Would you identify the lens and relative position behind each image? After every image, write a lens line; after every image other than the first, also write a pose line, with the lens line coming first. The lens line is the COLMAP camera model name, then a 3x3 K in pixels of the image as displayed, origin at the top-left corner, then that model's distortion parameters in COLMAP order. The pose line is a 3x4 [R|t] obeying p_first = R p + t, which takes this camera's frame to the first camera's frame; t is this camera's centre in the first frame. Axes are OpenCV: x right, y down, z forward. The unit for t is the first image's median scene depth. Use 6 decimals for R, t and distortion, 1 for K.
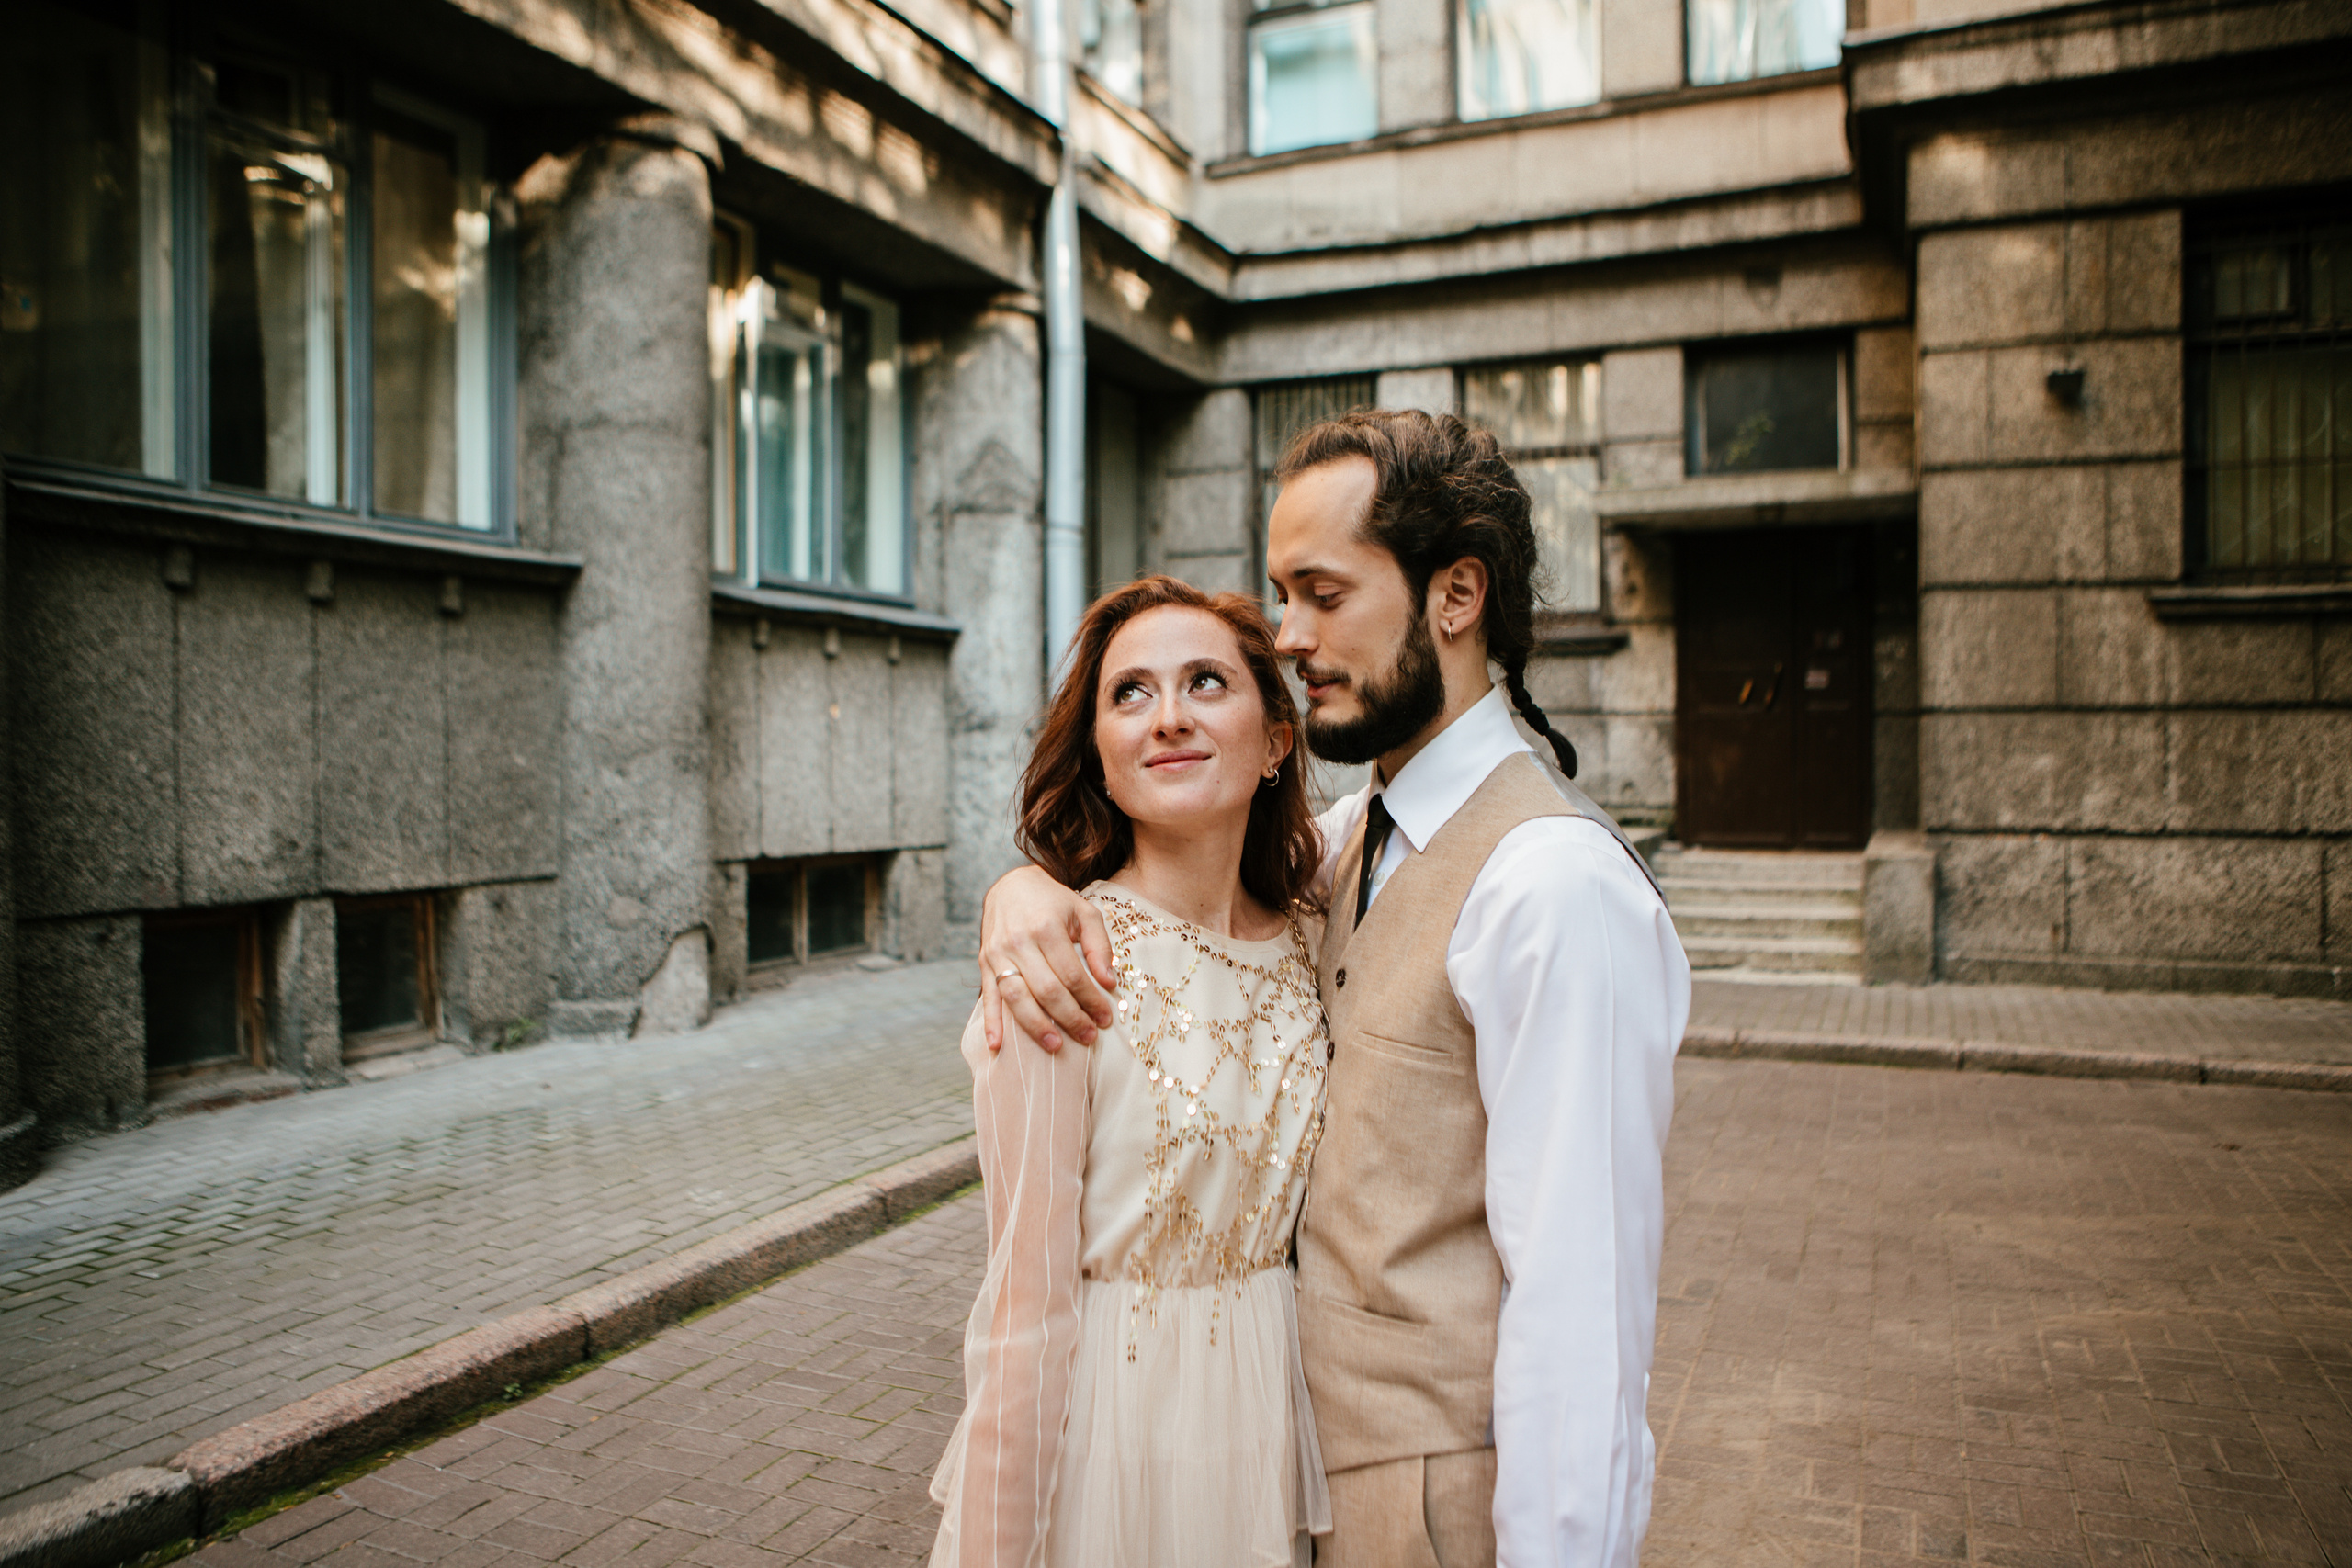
lens RADIAL K [[1699.0, 0, 1176.0], [0, 1699.0, 784.0], [0, 0, 1]] dist [-0.097812, 0.082006]
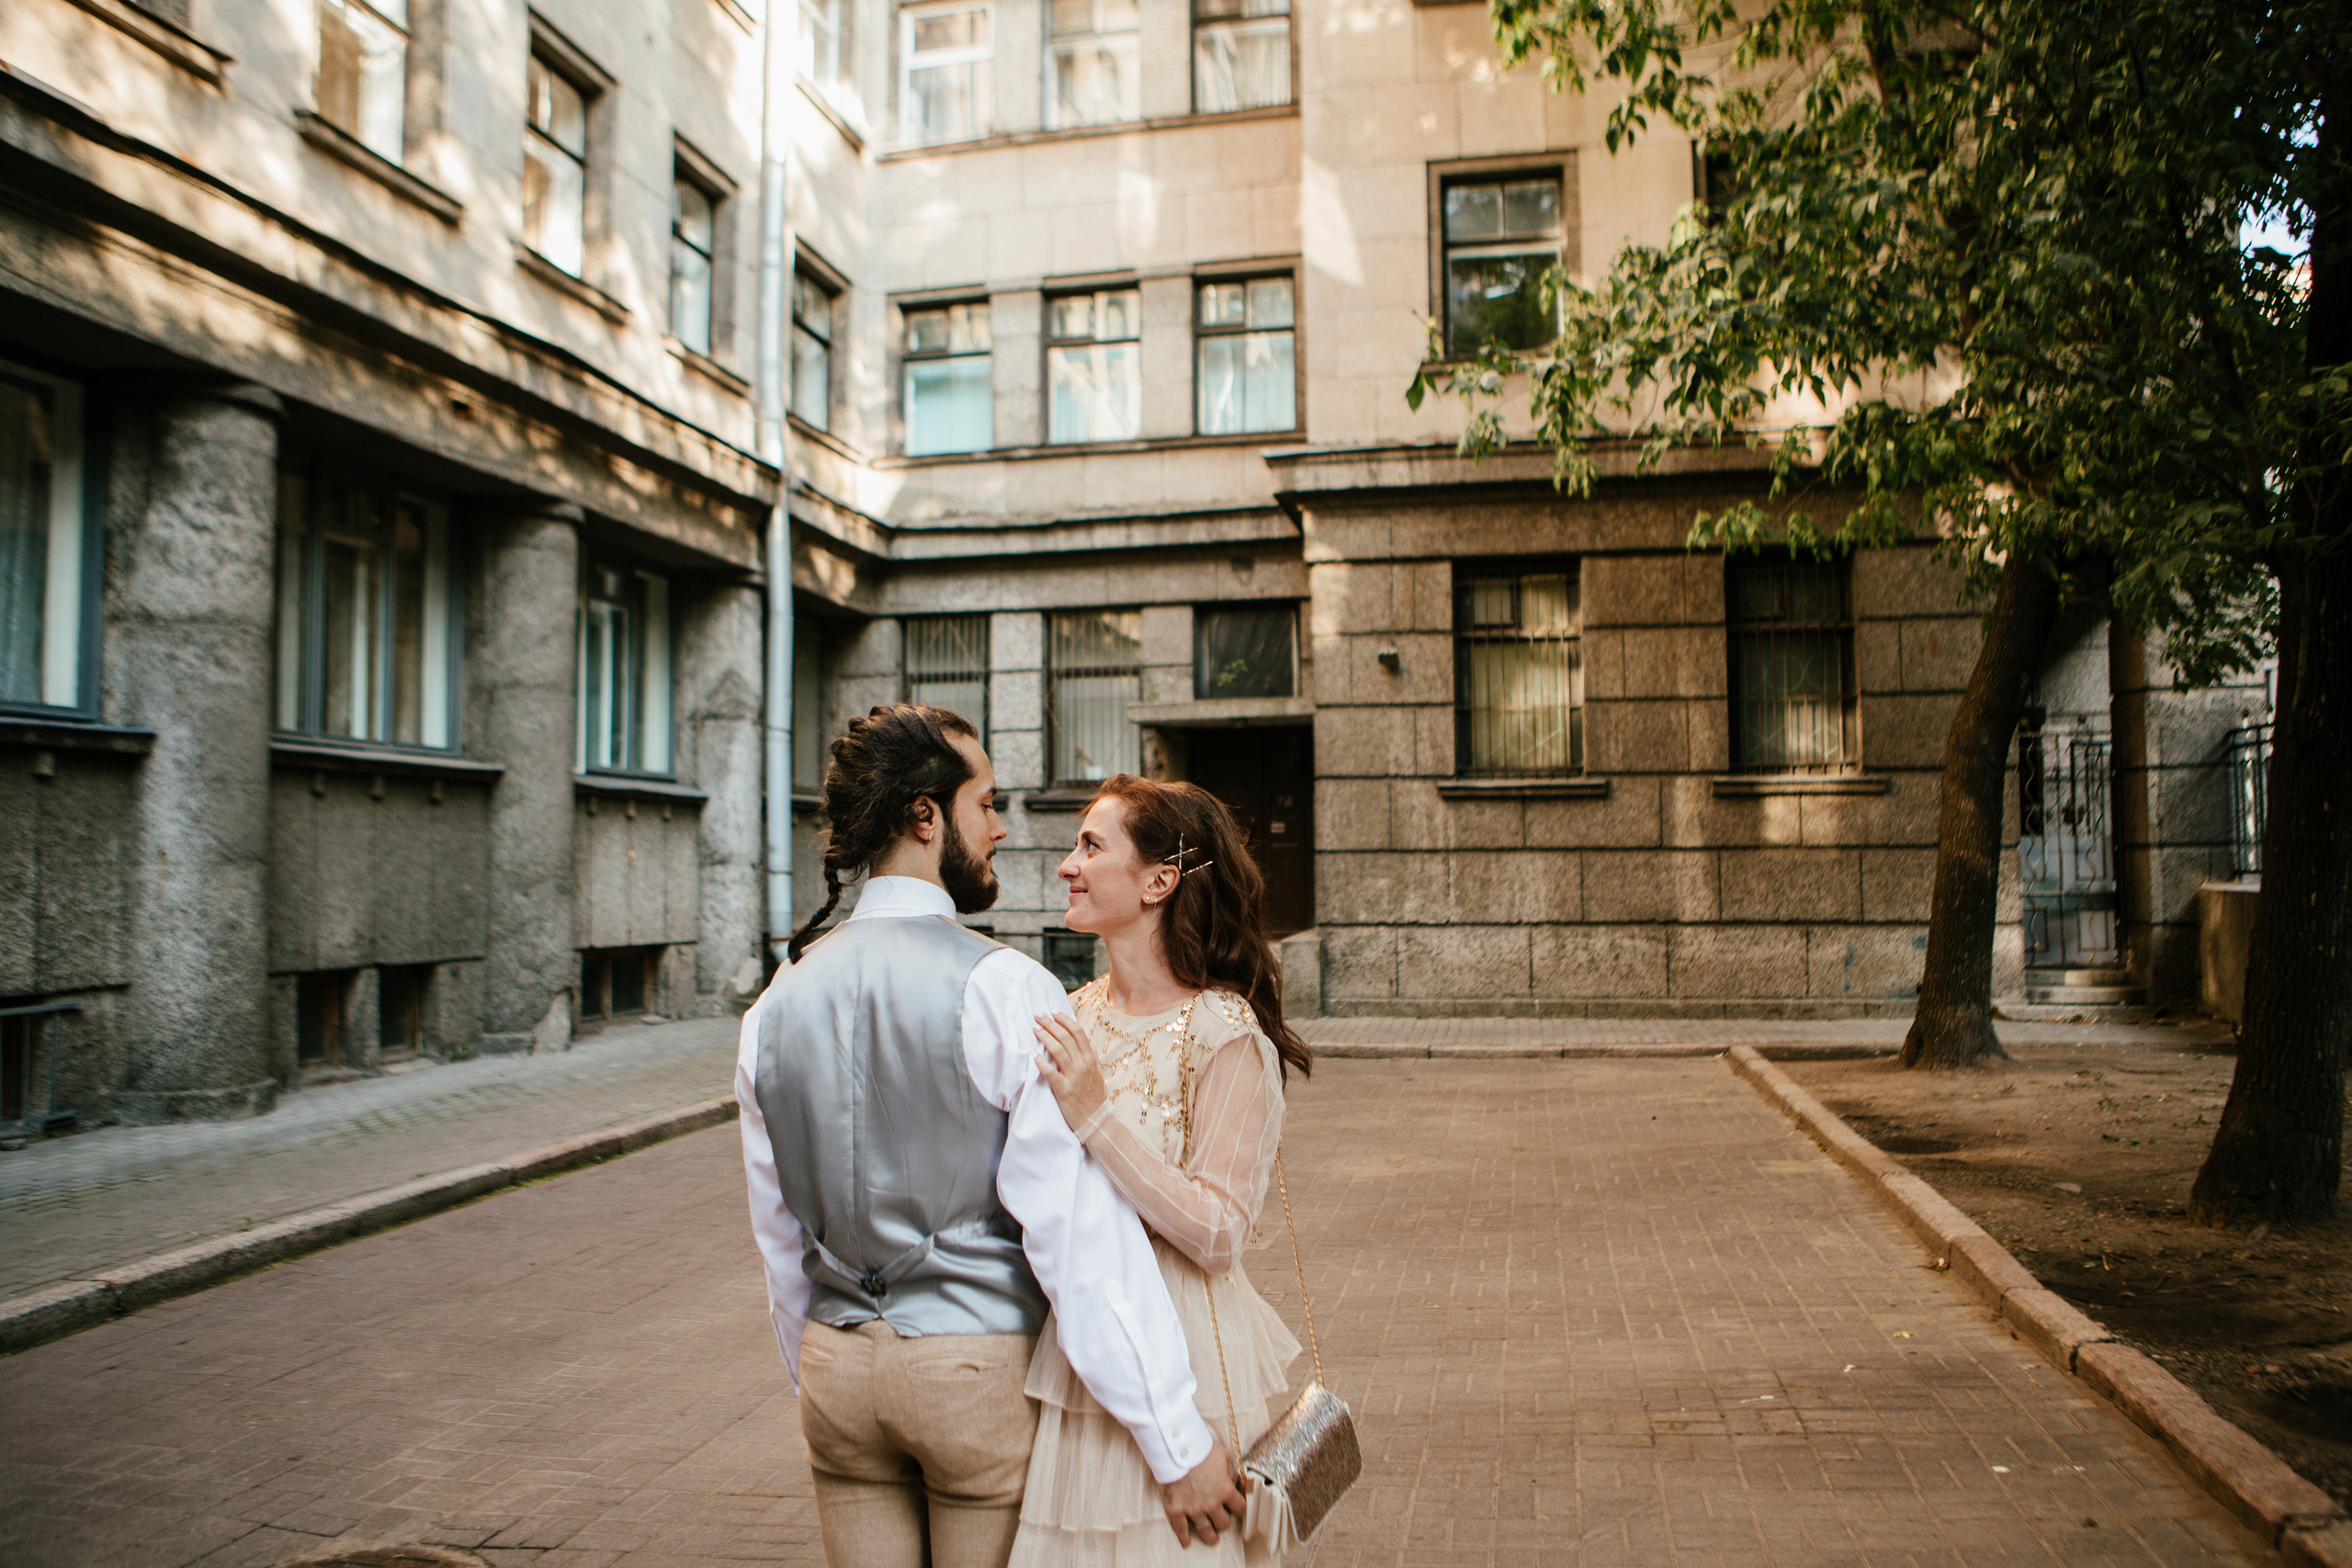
lens RADIAL K [[1711.2, 0, 1174.0], [0, 1711.2, 780.0], [0, 0, 1]] dist [-0.100354, 0.083659]
pose [[0.978264, 0.006732, 0.207256, -0.042469], [0.007555, 0.997652, -0.068065, -0.000907], [-0.207228, 0.068151, 0.975916, -0.657799]]
